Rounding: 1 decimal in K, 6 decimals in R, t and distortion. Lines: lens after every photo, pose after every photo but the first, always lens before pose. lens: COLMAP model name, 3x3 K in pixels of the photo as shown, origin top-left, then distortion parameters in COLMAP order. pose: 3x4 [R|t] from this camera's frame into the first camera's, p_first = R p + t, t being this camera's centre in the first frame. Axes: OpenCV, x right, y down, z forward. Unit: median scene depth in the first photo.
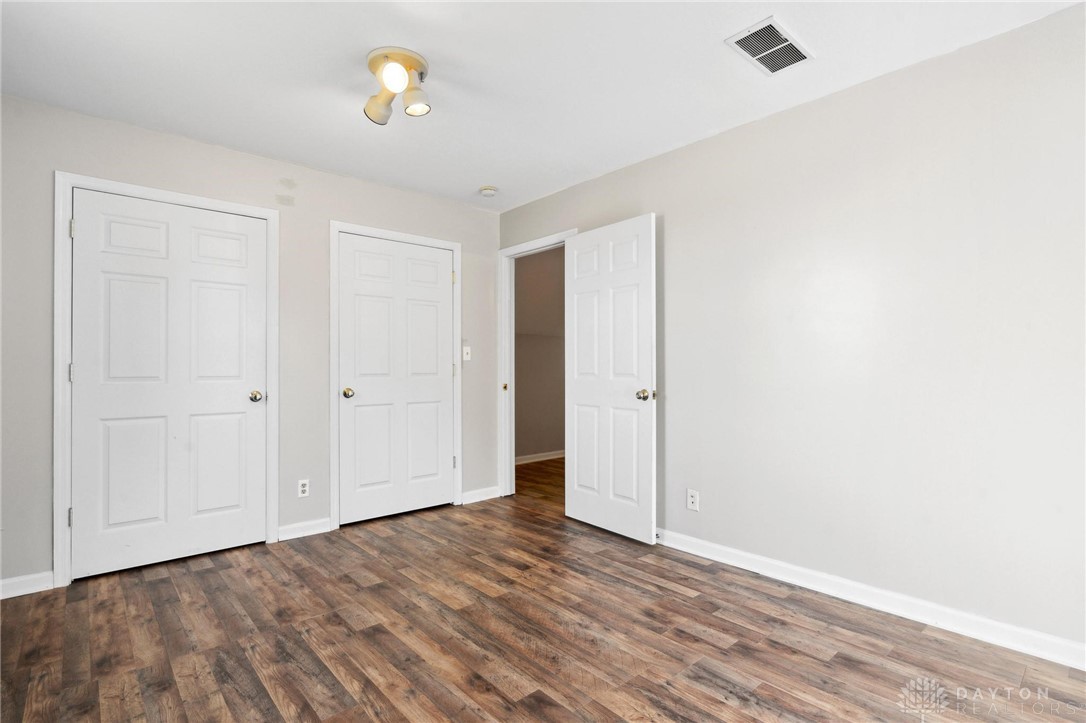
lens RADIAL K [[524.8, 0, 546.2], [0, 524.8, 365.2], [0, 0, 1]] dist [-0.001748, -0.000459]
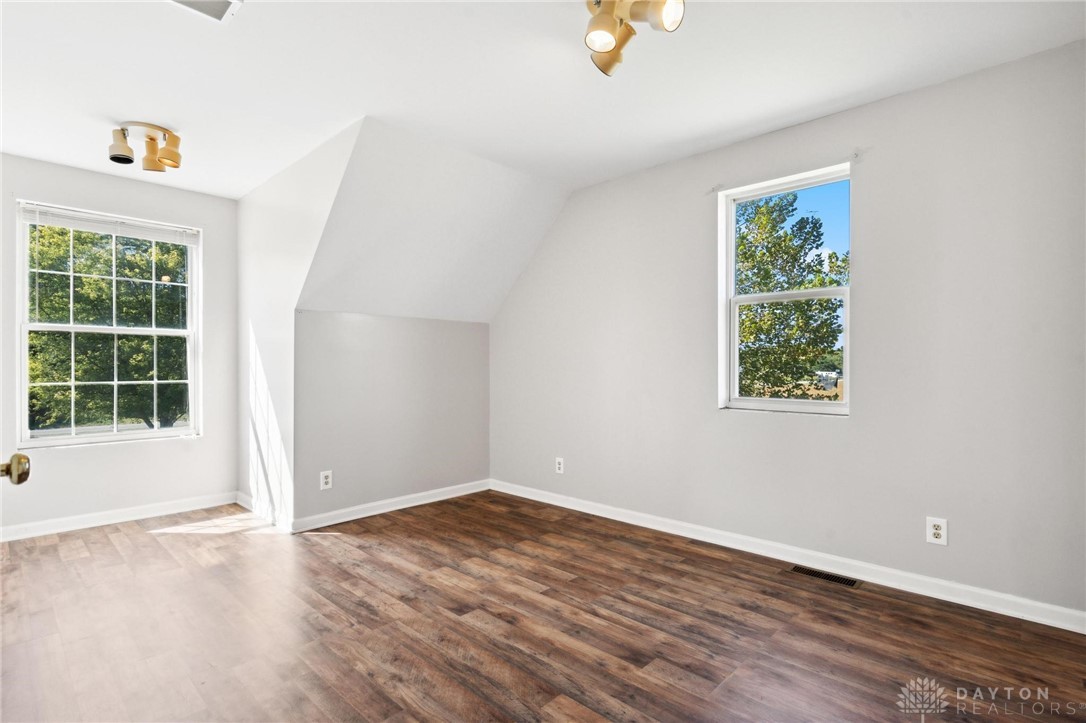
lens RADIAL K [[524.8, 0, 546.2], [0, 524.8, 365.2], [0, 0, 1]] dist [-0.001748, -0.000459]
pose [[-0.996653, 0.004433, -0.081629, -0.109613], [0.004647, 0.999986, -0.002426, 0.005627], [0.081617, -0.002798, -0.996660, 2.058254]]
